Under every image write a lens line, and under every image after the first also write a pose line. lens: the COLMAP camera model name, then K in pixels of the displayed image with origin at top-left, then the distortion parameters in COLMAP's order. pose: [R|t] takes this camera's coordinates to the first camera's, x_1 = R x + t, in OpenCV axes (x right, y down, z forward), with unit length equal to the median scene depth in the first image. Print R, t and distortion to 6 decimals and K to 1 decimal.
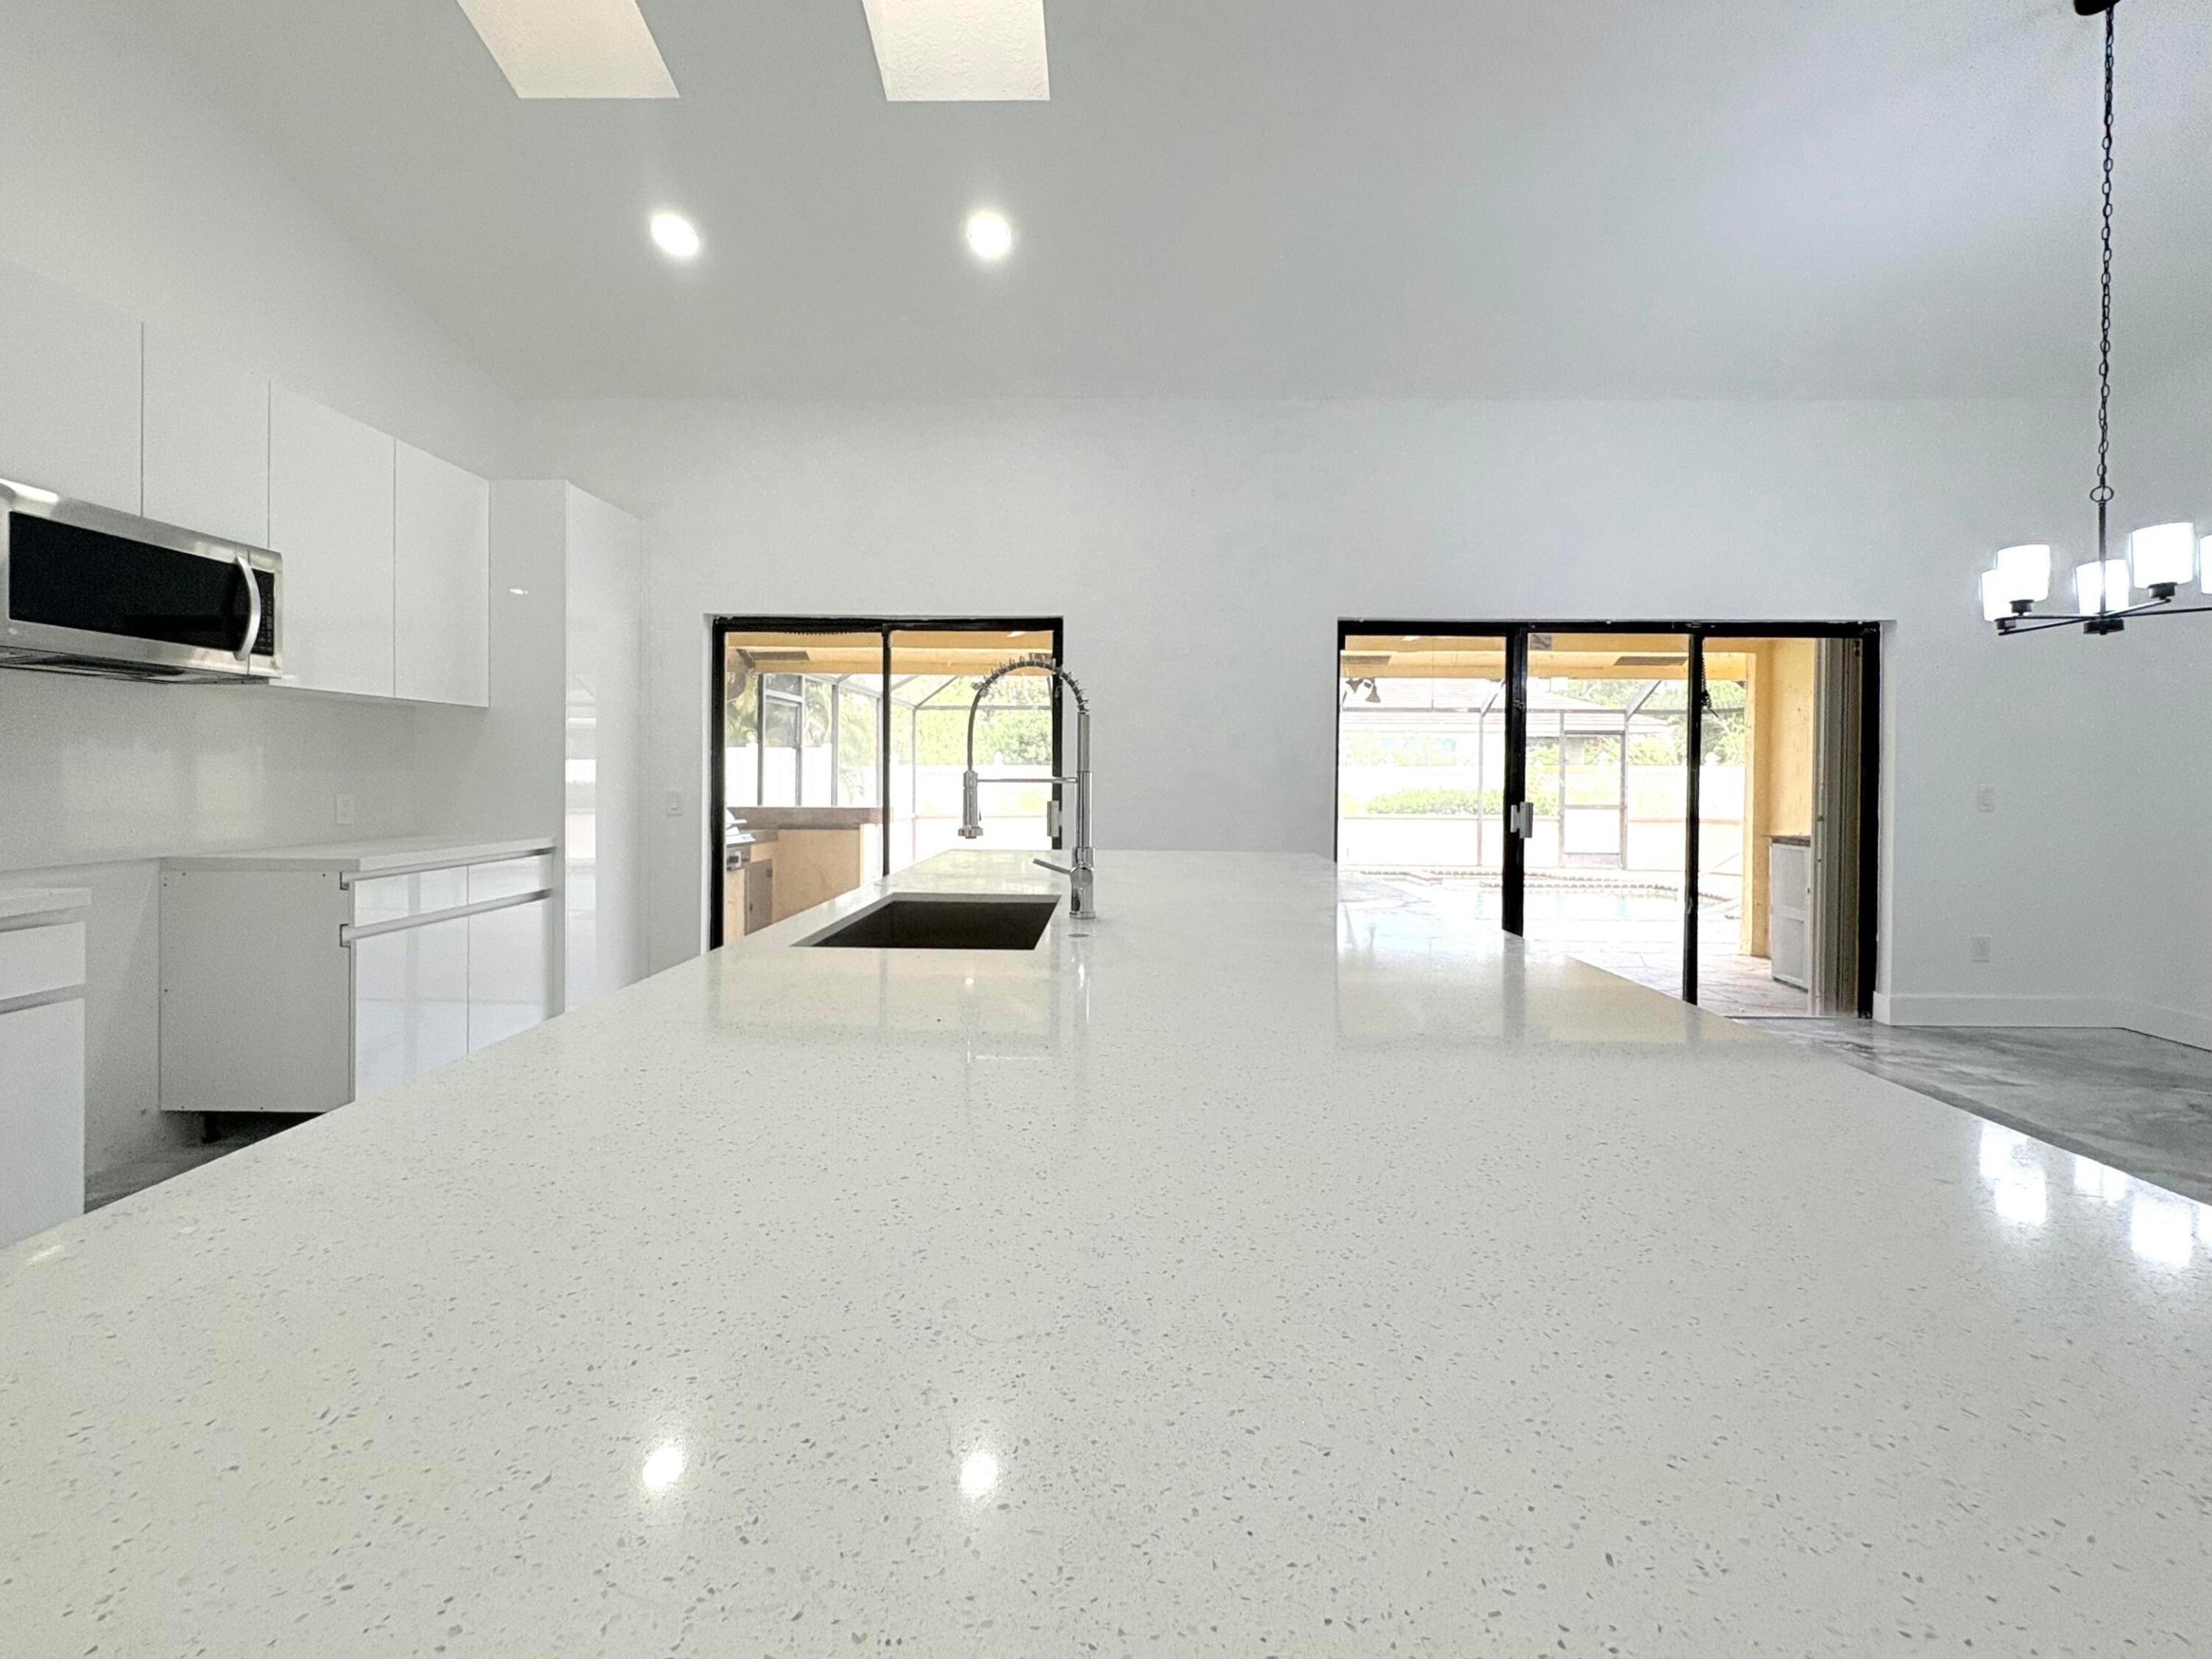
lens RADIAL K [[930.6, 0, 1119.4], [0, 930.6, 779.8], [0, 0, 1]] dist [0.002124, 0.000818]
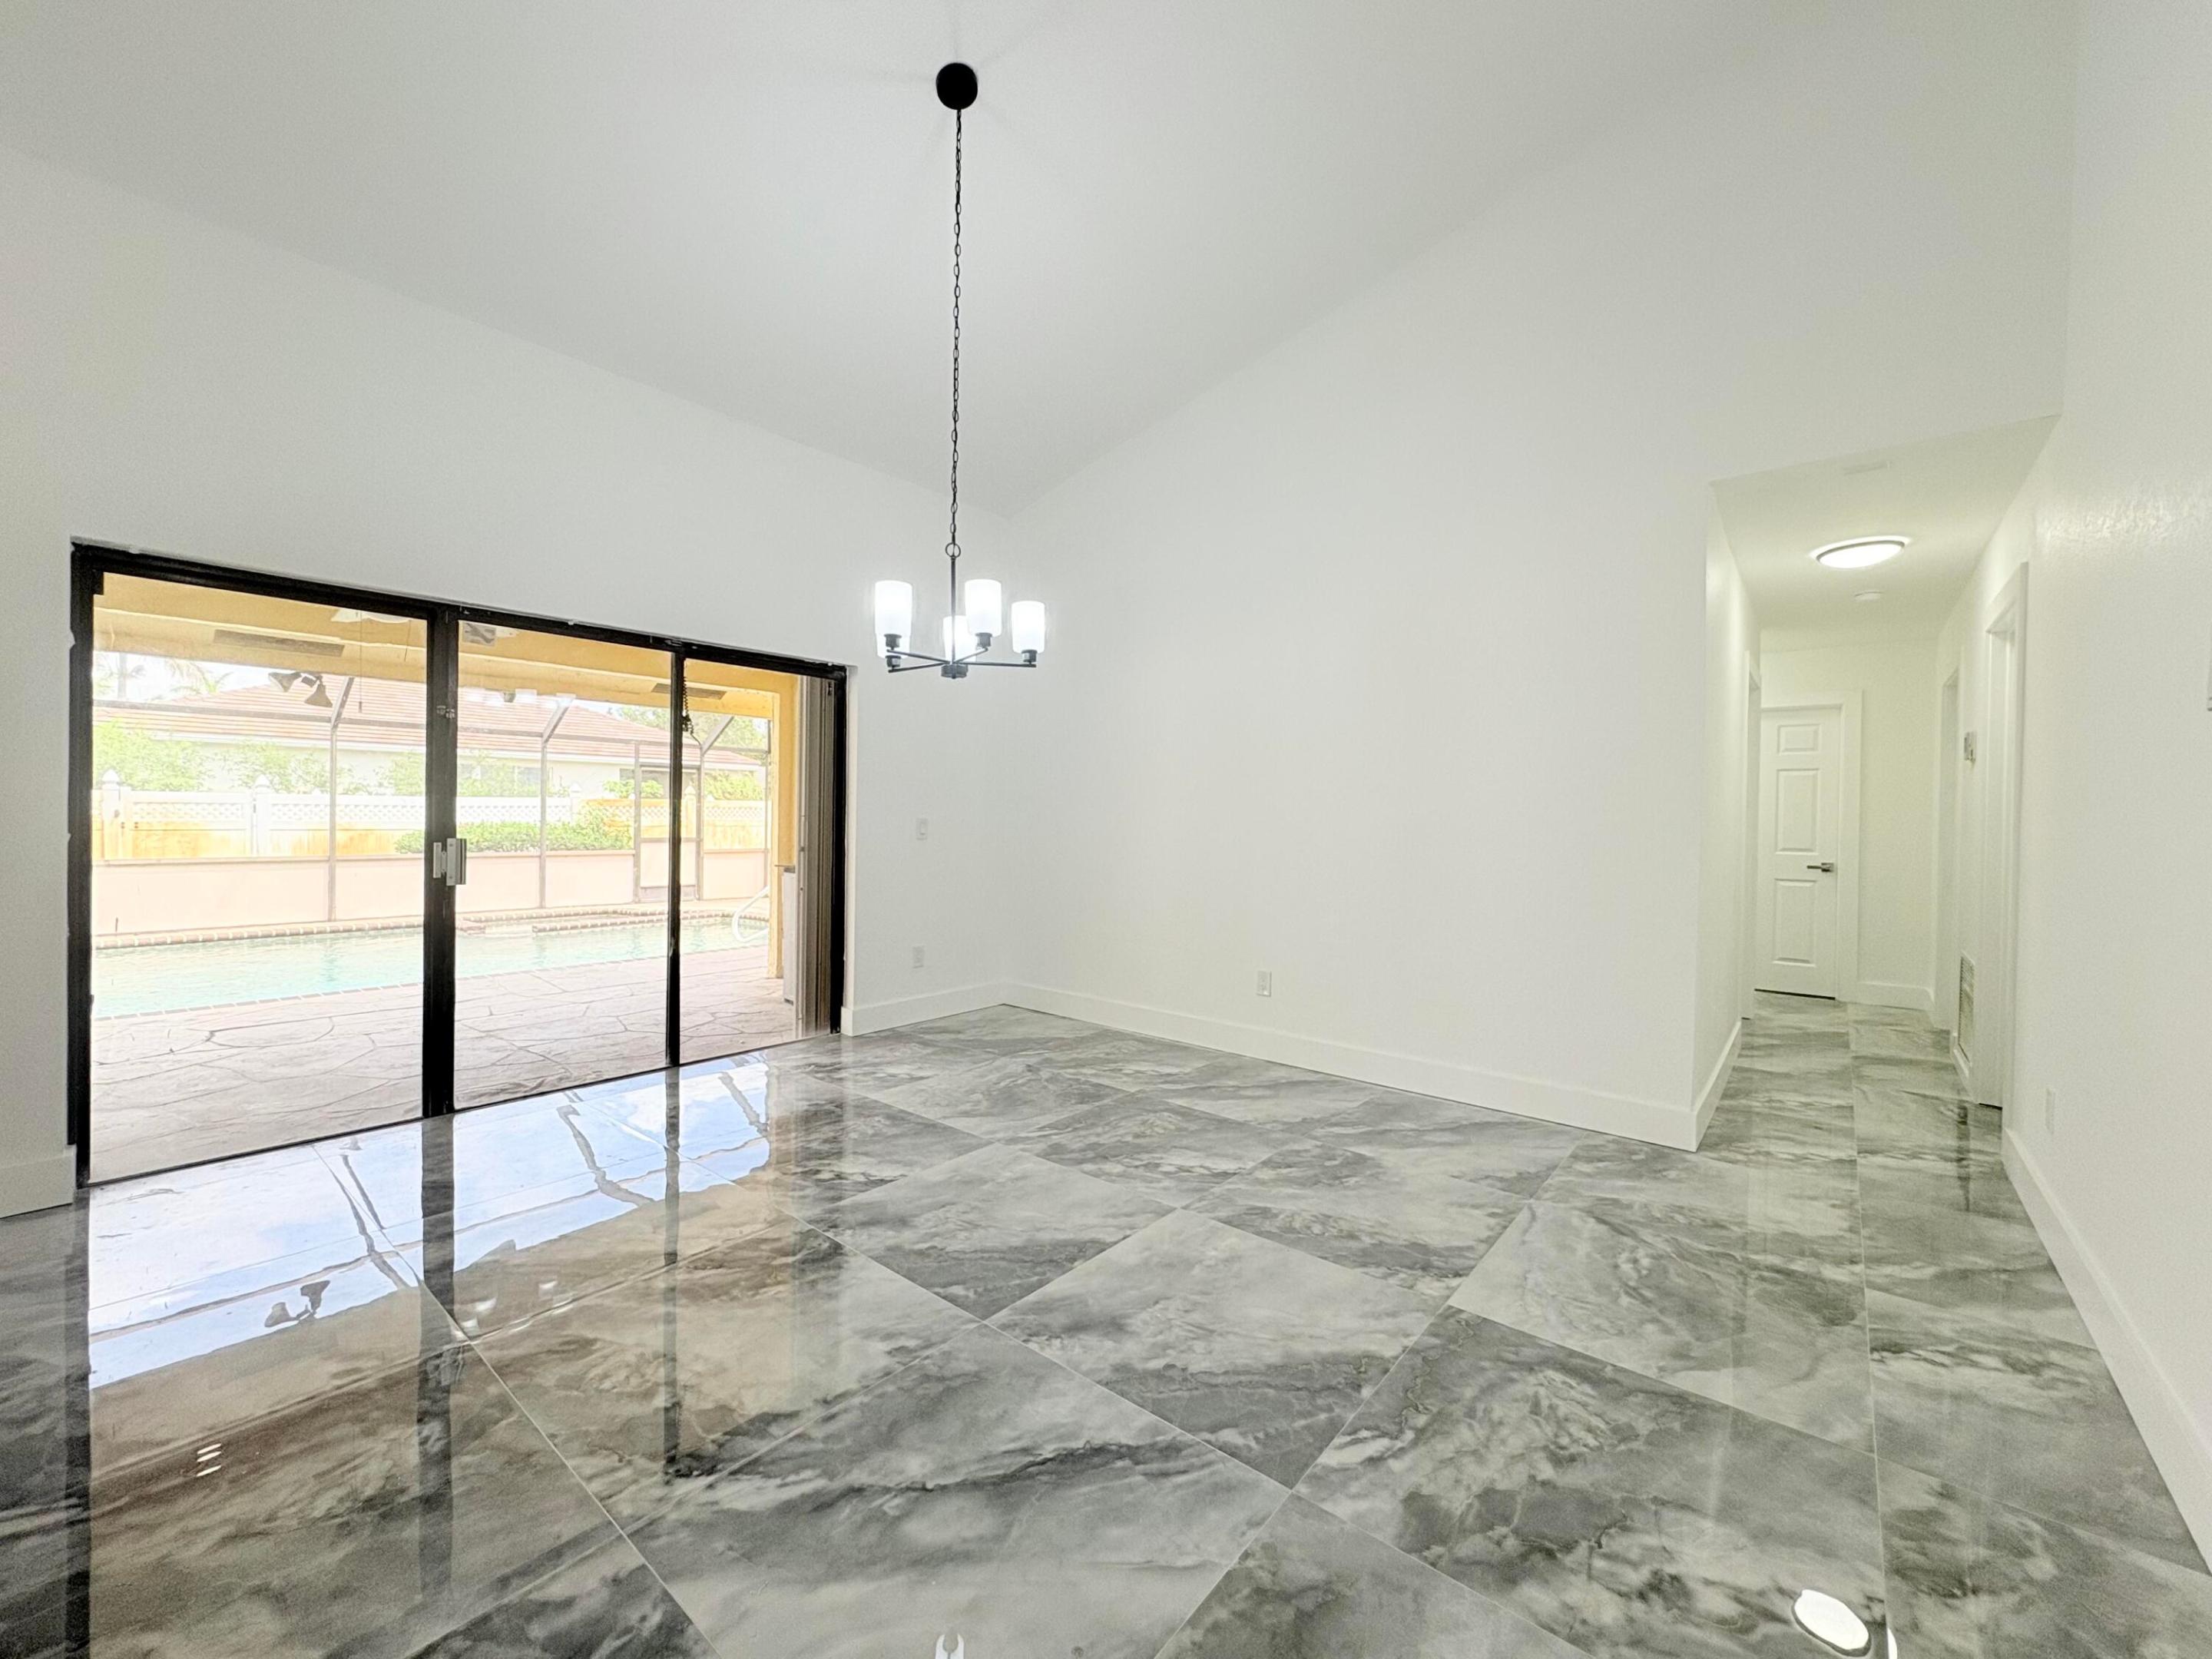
lens RADIAL K [[904.6, 0, 1098.6], [0, 904.6, 826.6], [0, 0, 1]] dist [0.021567, -0.000395]
pose [[0.631265, -0.008066, 0.775525, 0.183804], [-0.003151, 0.999911, 0.012965, 0.002726], [-0.775561, -0.010628, 0.631183, 0.106271]]
